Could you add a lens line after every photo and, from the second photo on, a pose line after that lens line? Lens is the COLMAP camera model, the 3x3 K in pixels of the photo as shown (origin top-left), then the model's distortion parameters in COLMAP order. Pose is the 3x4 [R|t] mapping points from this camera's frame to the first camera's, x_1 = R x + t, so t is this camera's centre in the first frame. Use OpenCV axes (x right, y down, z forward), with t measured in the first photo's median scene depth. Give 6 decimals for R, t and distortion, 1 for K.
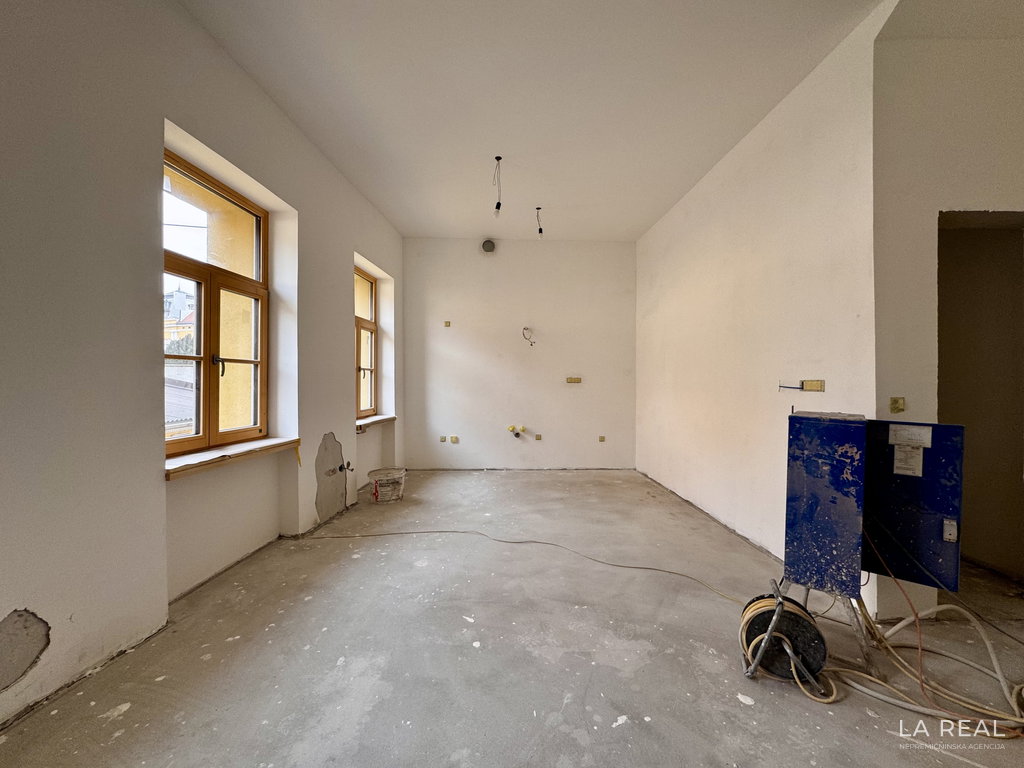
lens RADIAL K [[418.9, 0, 528.2], [0, 418.9, 382.9], [0, 0, 1]] dist [-0.002066, 0.000143]
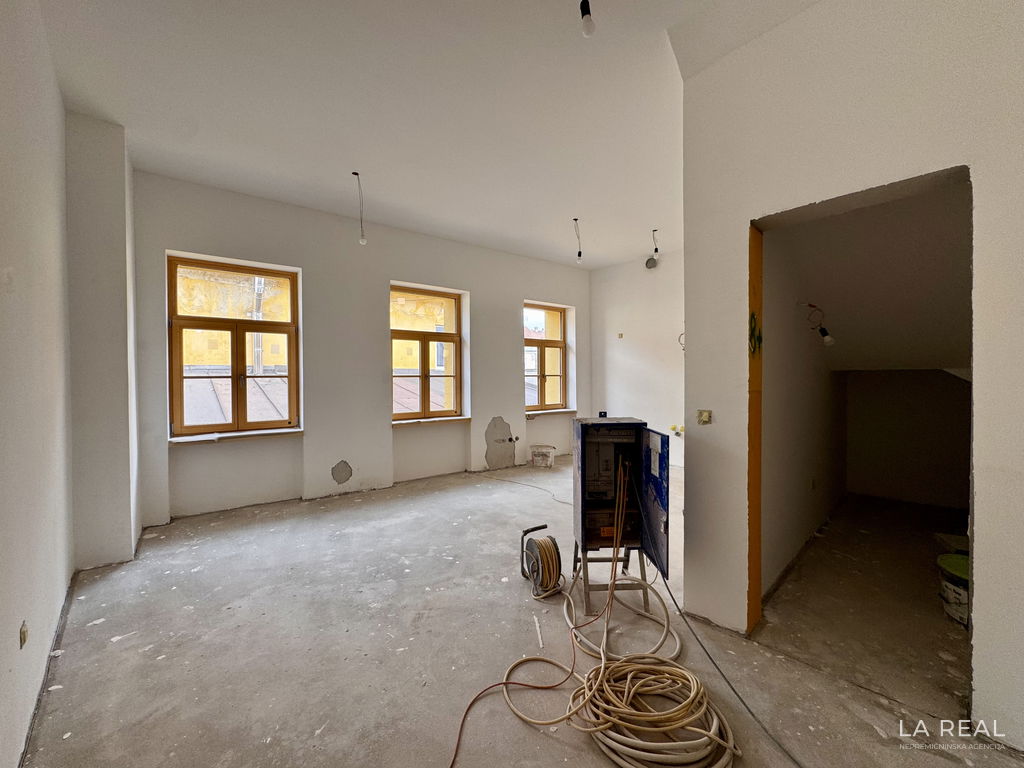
lens RADIAL K [[418.9, 0, 503.0], [0, 418.9, 384.1], [0, 0, 1]] dist [-0.002066, 0.000143]
pose [[0.639900, 0.004397, -0.768445, 0.958579], [0.005010, 0.999939, 0.009894, -0.030657], [0.768442, -0.010181, 0.639839, -0.048508]]
